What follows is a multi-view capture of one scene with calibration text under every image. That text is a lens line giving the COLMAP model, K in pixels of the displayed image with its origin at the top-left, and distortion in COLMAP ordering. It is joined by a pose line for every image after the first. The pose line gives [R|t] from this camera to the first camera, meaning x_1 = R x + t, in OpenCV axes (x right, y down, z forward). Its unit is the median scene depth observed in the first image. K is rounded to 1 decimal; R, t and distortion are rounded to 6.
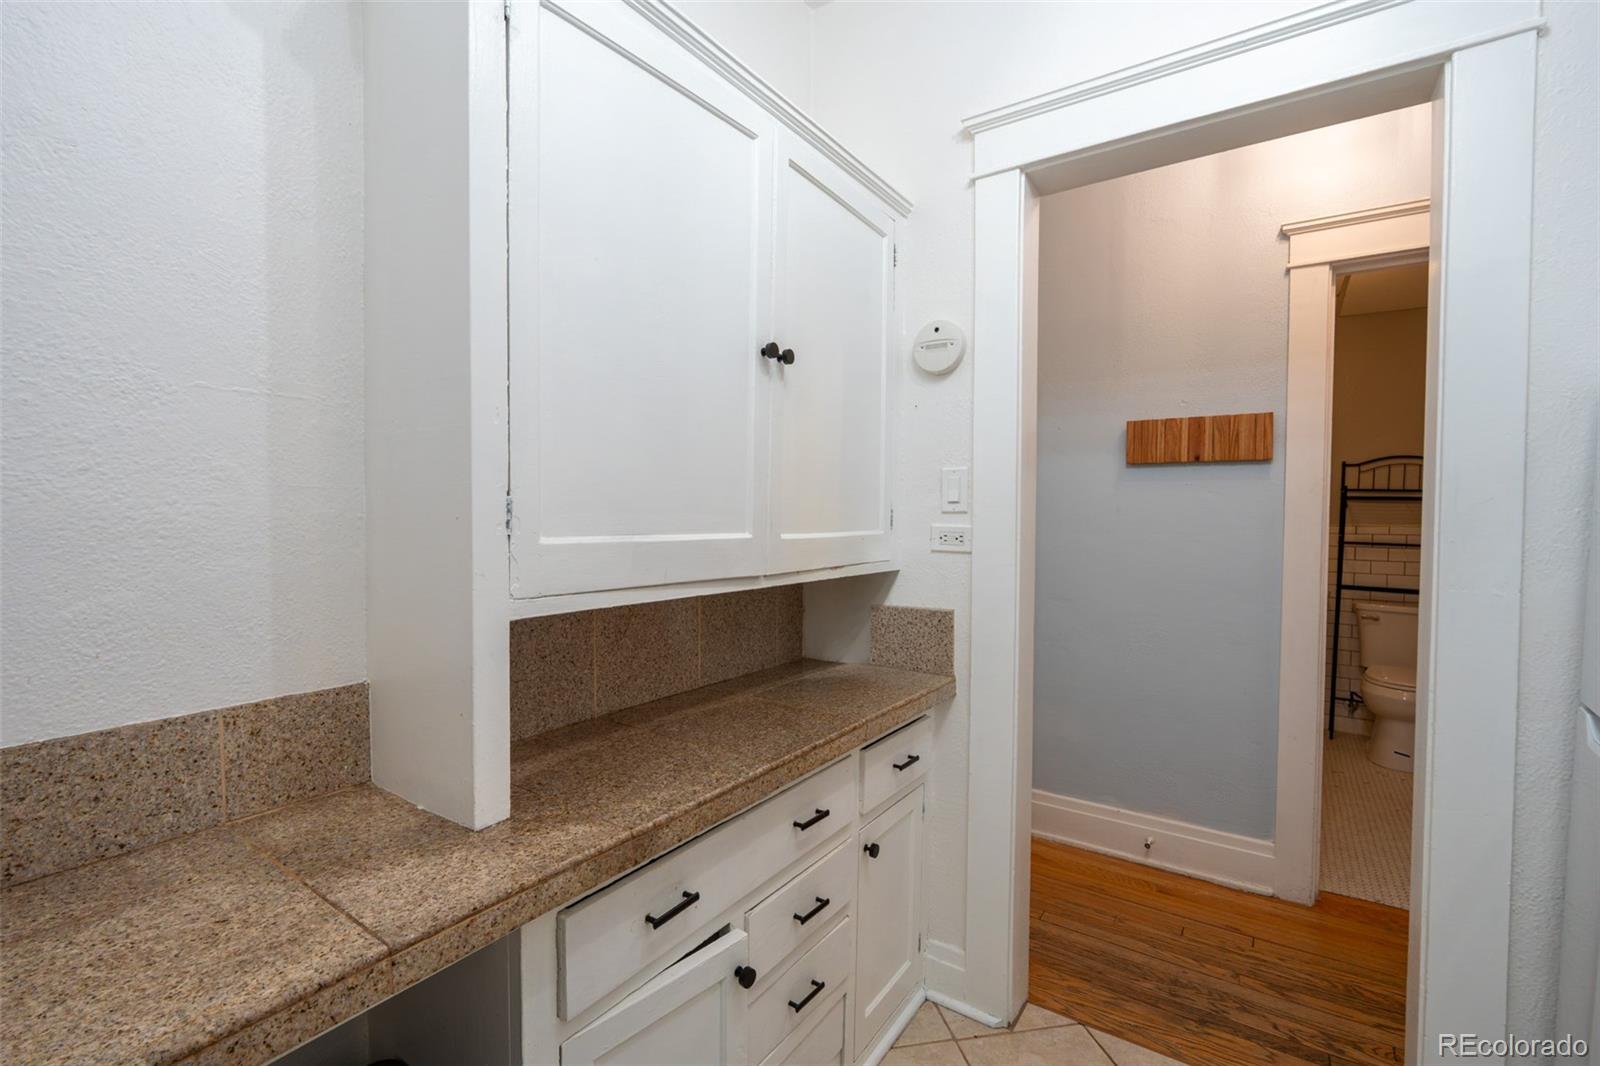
lens RADIAL K [[712.3, 0, 790.9], [0, 712.3, 533.3], [0, 0, 1]] dist [-0.011815, 0.003904]
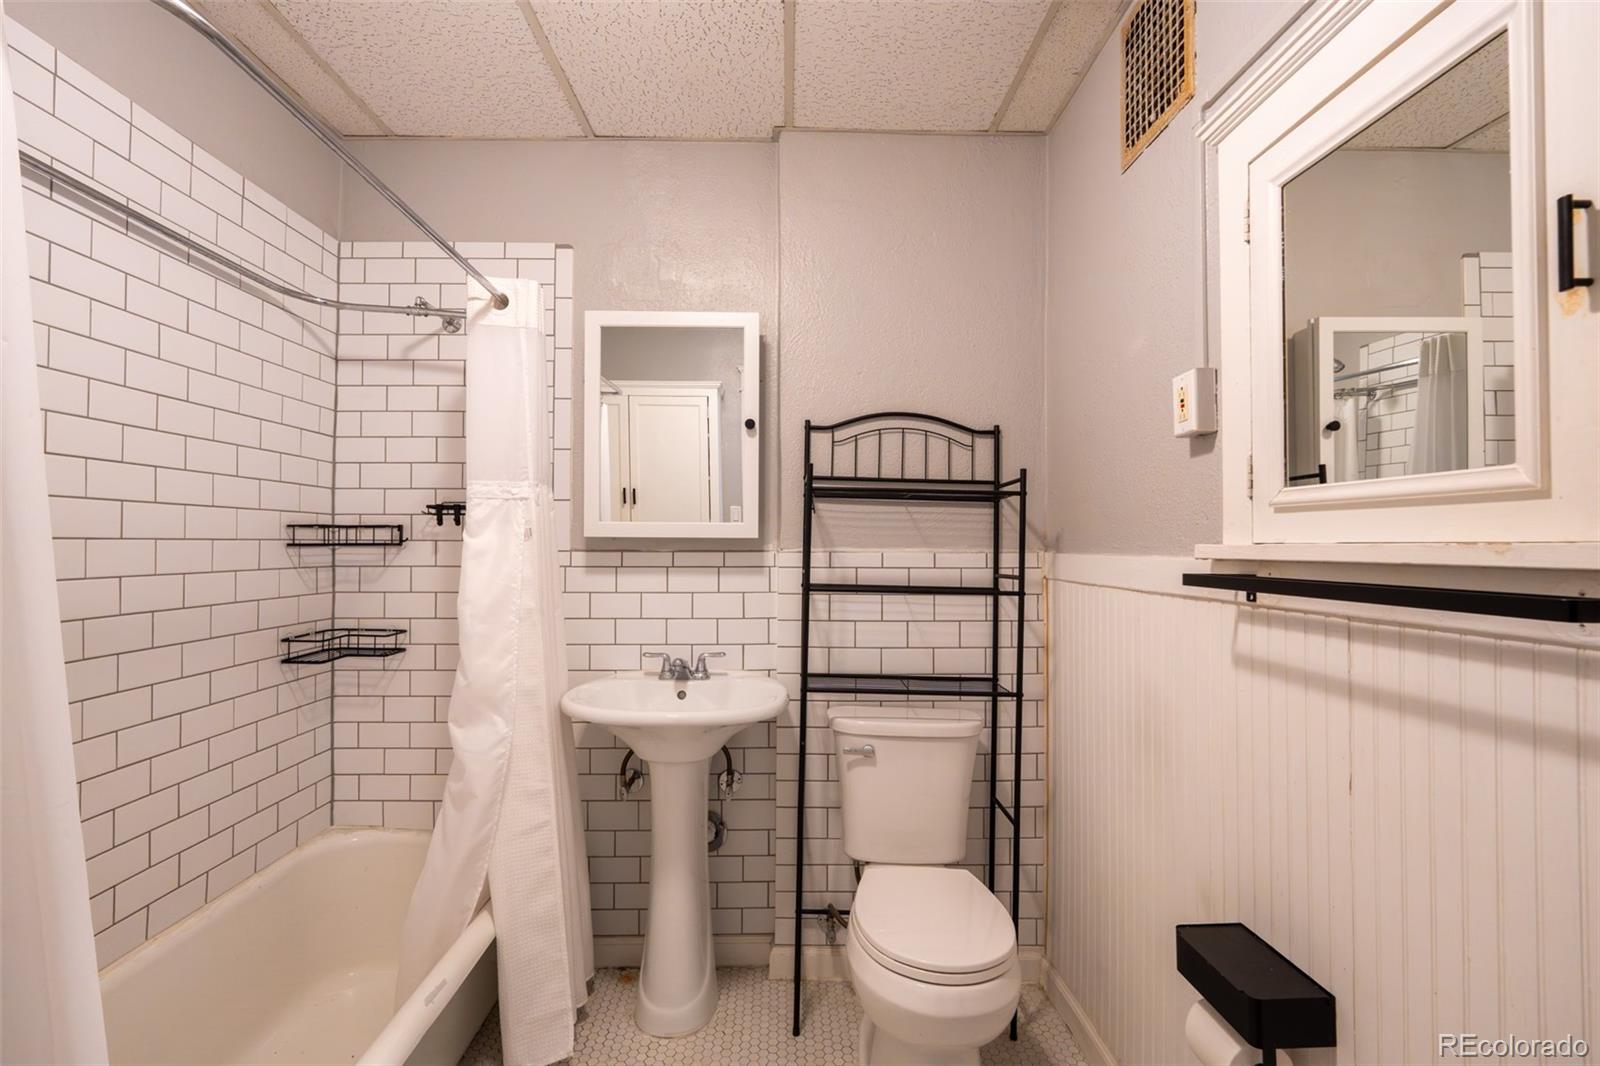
lens RADIAL K [[712.3, 0, 790.9], [0, 712.3, 533.3], [0, 0, 1]] dist [-0.011815, 0.003904]
pose [[0.811374, 0.004047, 0.584513, 0.486990], [0.018035, 0.999327, -0.031953, -0.007501], [-0.584249, 0.036467, 0.810755, 0.614180]]
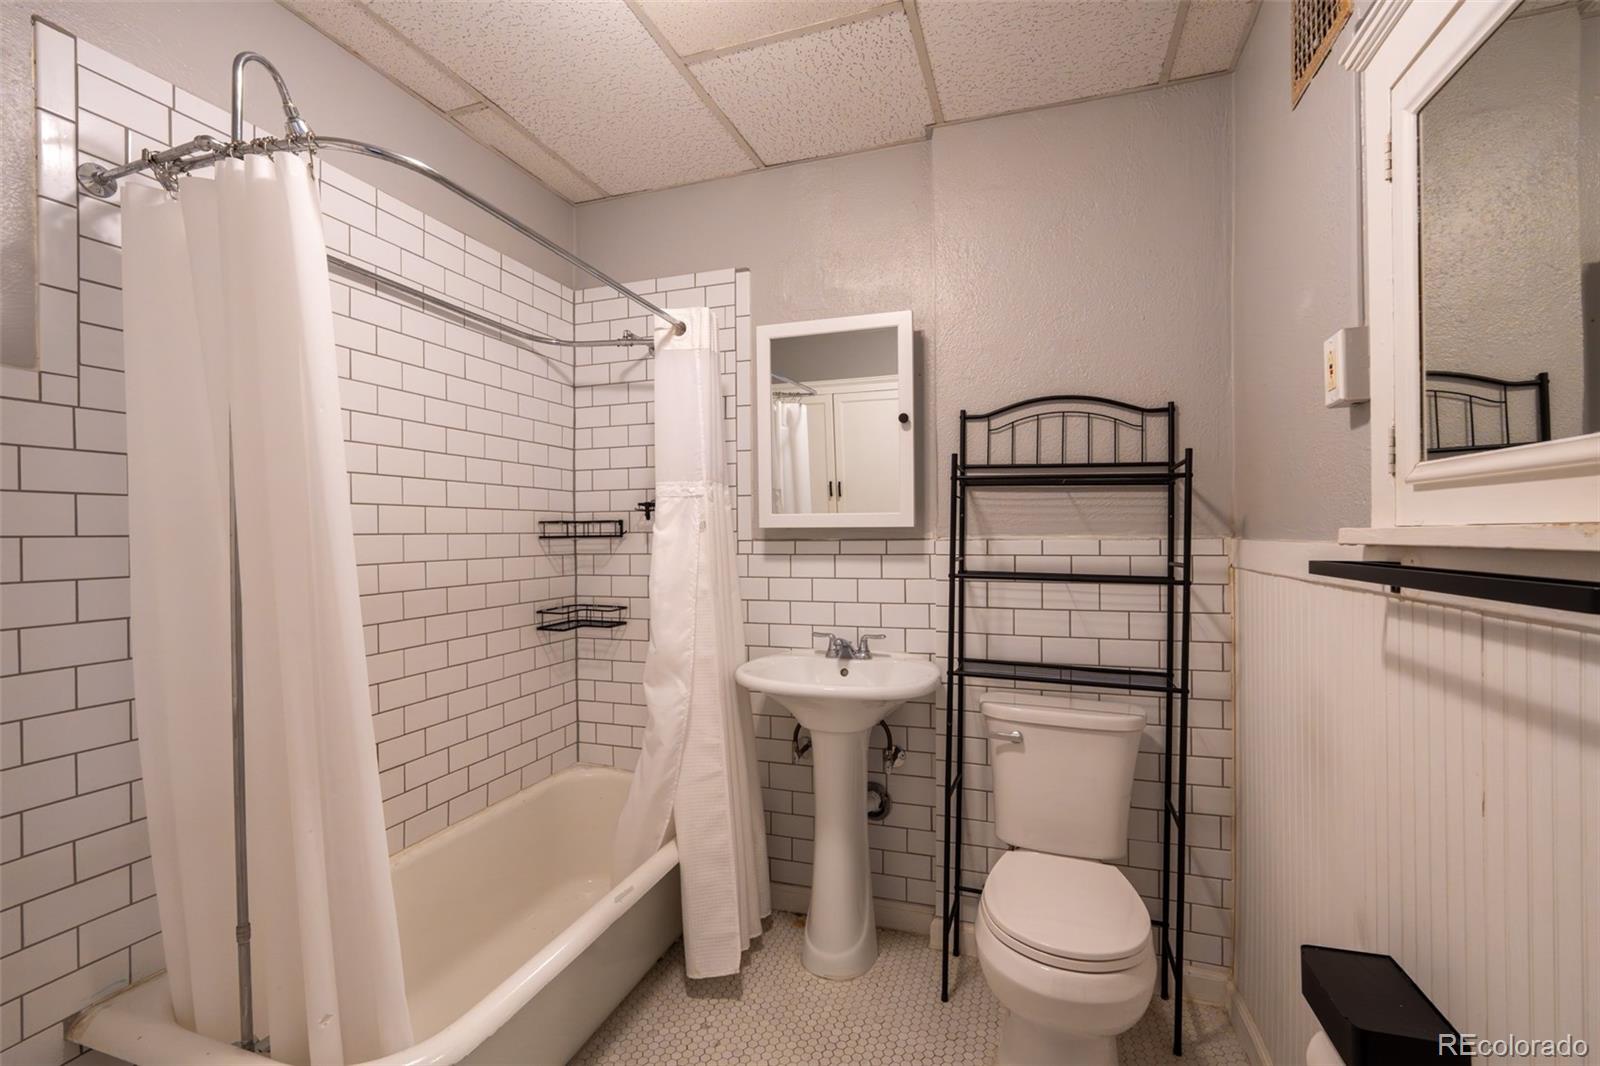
lens RADIAL K [[712.3, 0, 790.4], [0, 712.3, 535.2], [0, 0, 1]] dist [-0.007031, 0.000971]
pose [[0.962108, -0.015263, 0.272243, 0.529965], [0.021724, 0.999549, -0.020734, -0.005617], [-0.271804, 0.025863, 0.962005, 0.556590]]
